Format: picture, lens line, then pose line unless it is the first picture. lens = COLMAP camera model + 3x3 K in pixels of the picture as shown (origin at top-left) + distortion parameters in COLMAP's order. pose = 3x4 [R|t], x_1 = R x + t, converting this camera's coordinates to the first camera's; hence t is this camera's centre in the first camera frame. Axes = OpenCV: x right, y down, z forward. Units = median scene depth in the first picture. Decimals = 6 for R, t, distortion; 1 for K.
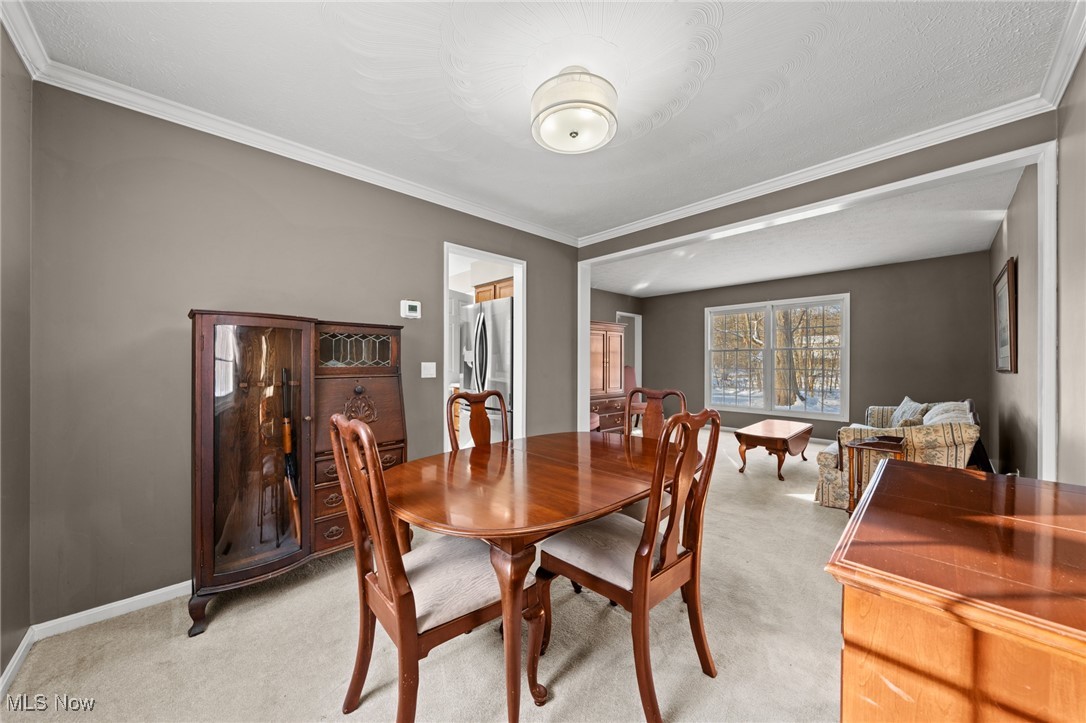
lens RADIAL K [[375.2, 0, 544.2], [0, 375.2, 363.9], [0, 0, 1]] dist [0.000089, 0.000258]
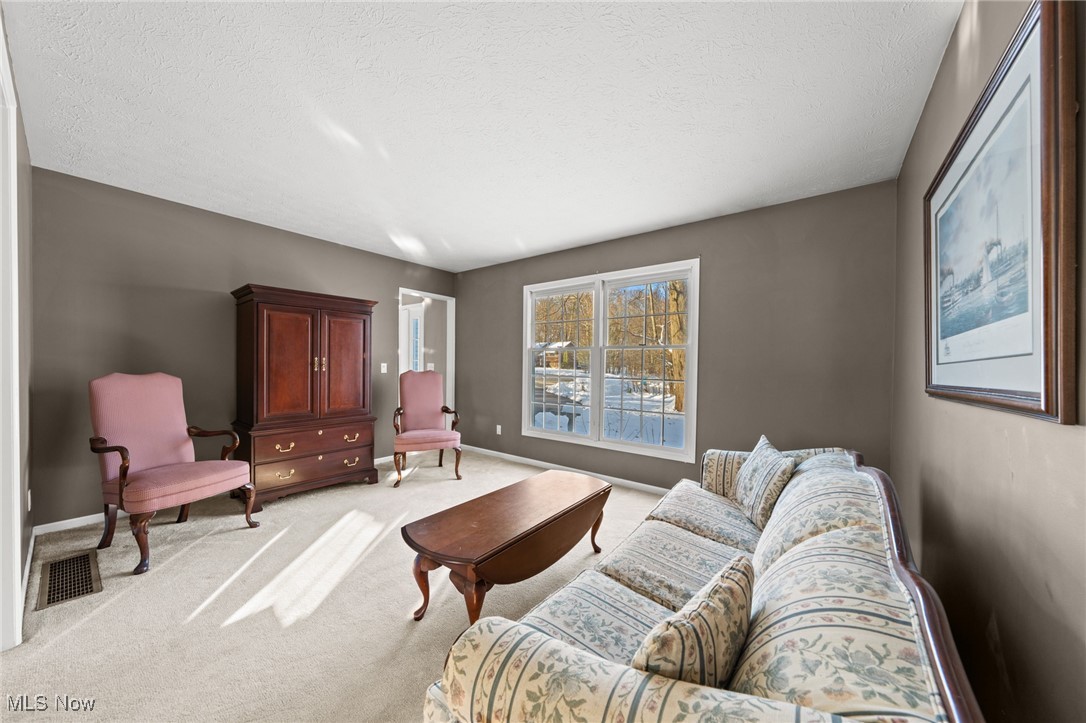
lens RADIAL K [[368.2, 0, 541.9], [0, 368.2, 366.9], [0, 0, 1]] dist [0.006354, -0.000039]
pose [[0.988279, 0.012294, 0.152160, 0.461062], [-0.012426, 0.999923, -0.000085, -0.003666], [-0.152149, -0.001806, 0.988356, 0.427330]]
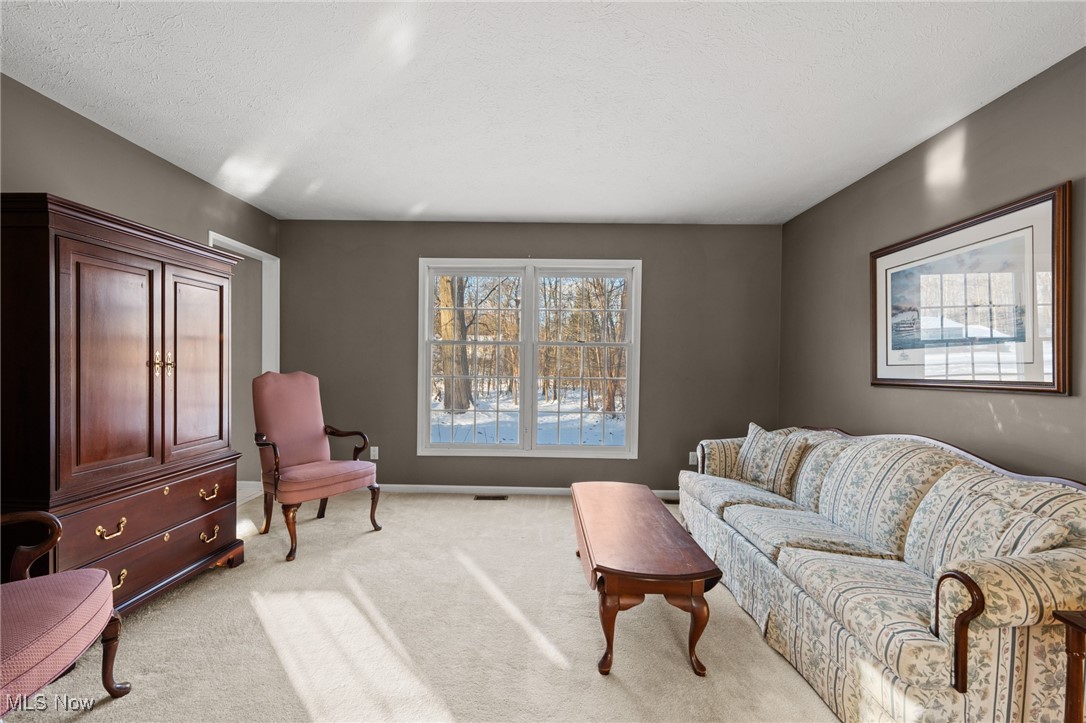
lens RADIAL K [[457.6, 0, 540.9], [0, 457.6, 366.5], [0, 0, 1]] dist [0.001794, 0.001094]
pose [[0.701253, 0.003239, 0.712905, 0.127411], [-0.007930, 0.999963, 0.003258, -0.005988], [-0.712869, -0.007938, 0.701253, 0.566519]]
